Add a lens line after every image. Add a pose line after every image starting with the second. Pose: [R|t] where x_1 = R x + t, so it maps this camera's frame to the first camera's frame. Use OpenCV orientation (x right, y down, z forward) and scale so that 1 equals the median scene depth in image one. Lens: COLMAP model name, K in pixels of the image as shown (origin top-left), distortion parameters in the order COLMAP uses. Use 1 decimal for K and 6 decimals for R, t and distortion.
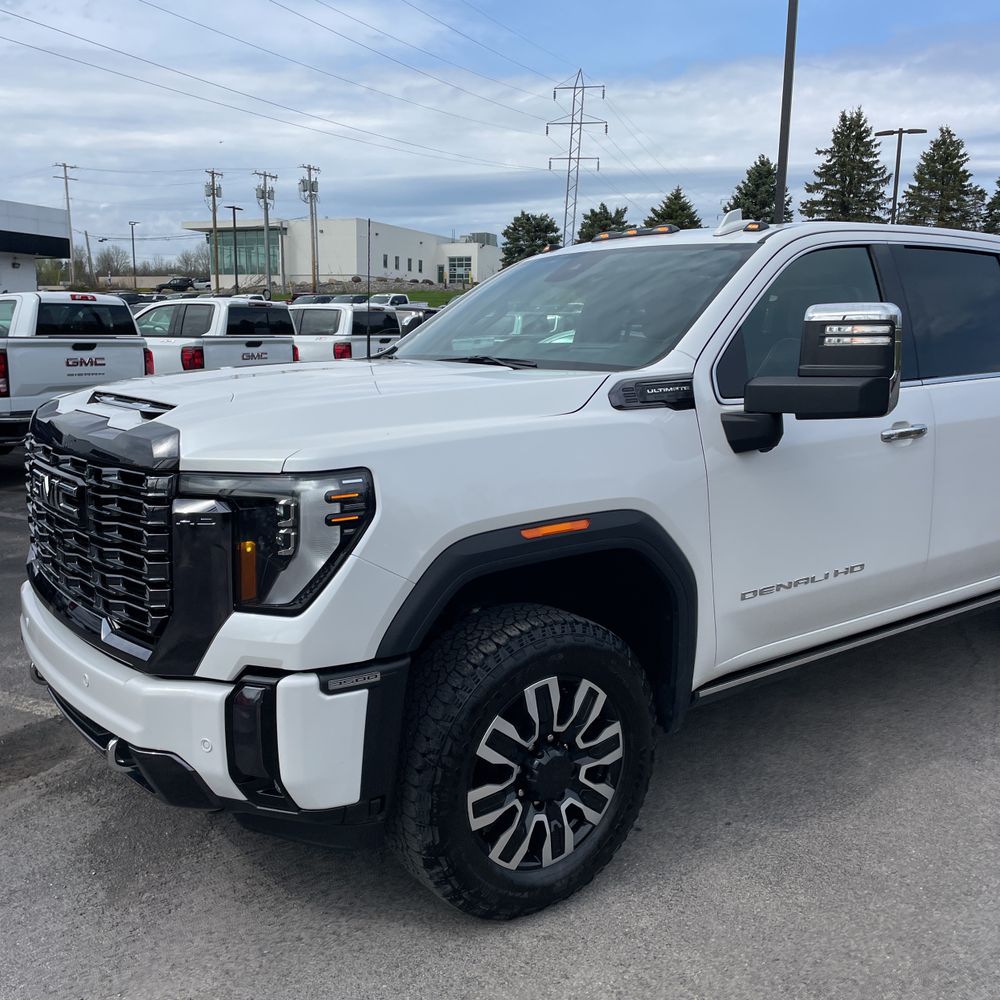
lens RADIAL K [[980.1, 0, 513.5], [0, 980.1, 494.3], [0, 0, 1]] dist [0.102985, -0.143798]
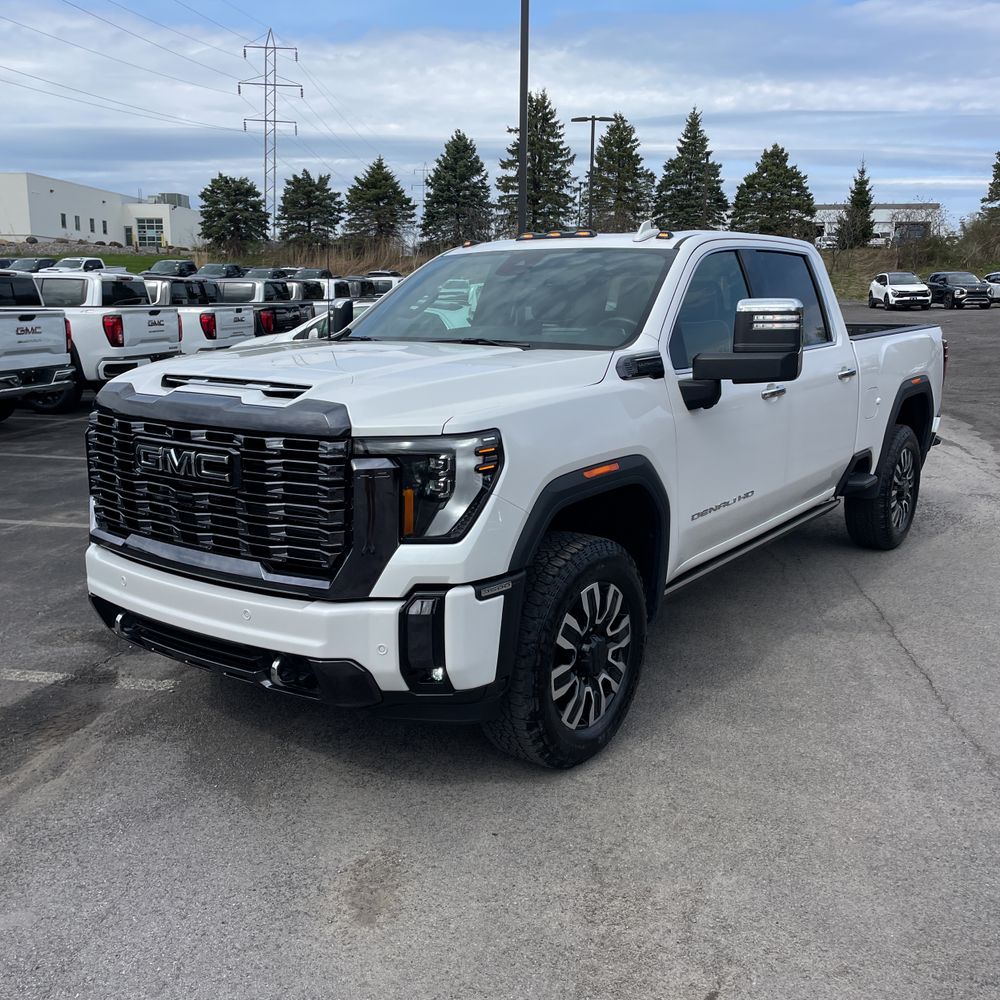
lens RADIAL K [[994.7, 0, 498.3], [0, 994.7, 483.2], [0, 0, 1]] dist [0.101244, -0.133109]
pose [[0.954452, -0.053658, 0.293500, -0.451622], [0.047880, 0.998492, 0.026842, 0.008896], [-0.294497, -0.011567, 0.955582, -0.234030]]
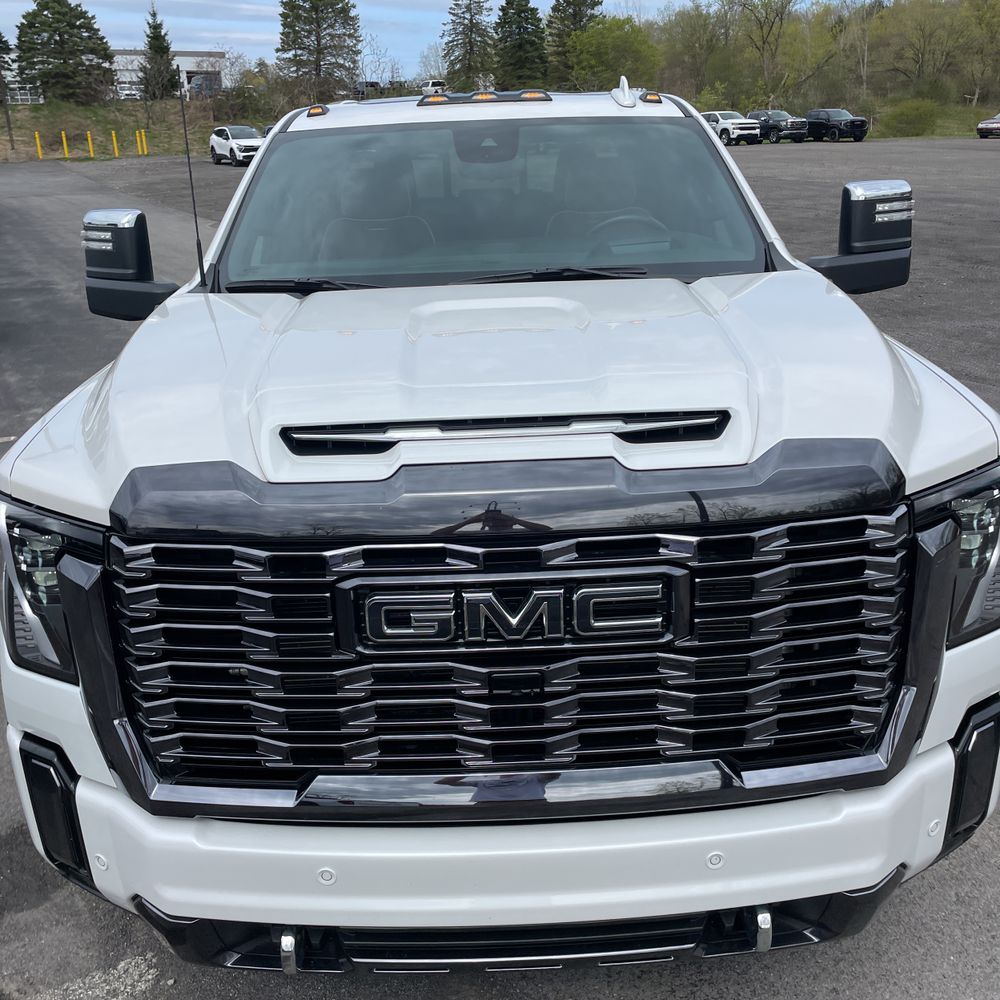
lens RADIAL K [[994.7, 0, 498.3], [0, 994.7, 483.2], [0, 0, 1]] dist [0.101244, -0.133109]
pose [[0.572145, -0.284595, 0.769191, -0.869150], [0.168397, 0.958646, 0.229434, -0.199590], [-0.802678, -0.001740, 0.596410, 0.662856]]
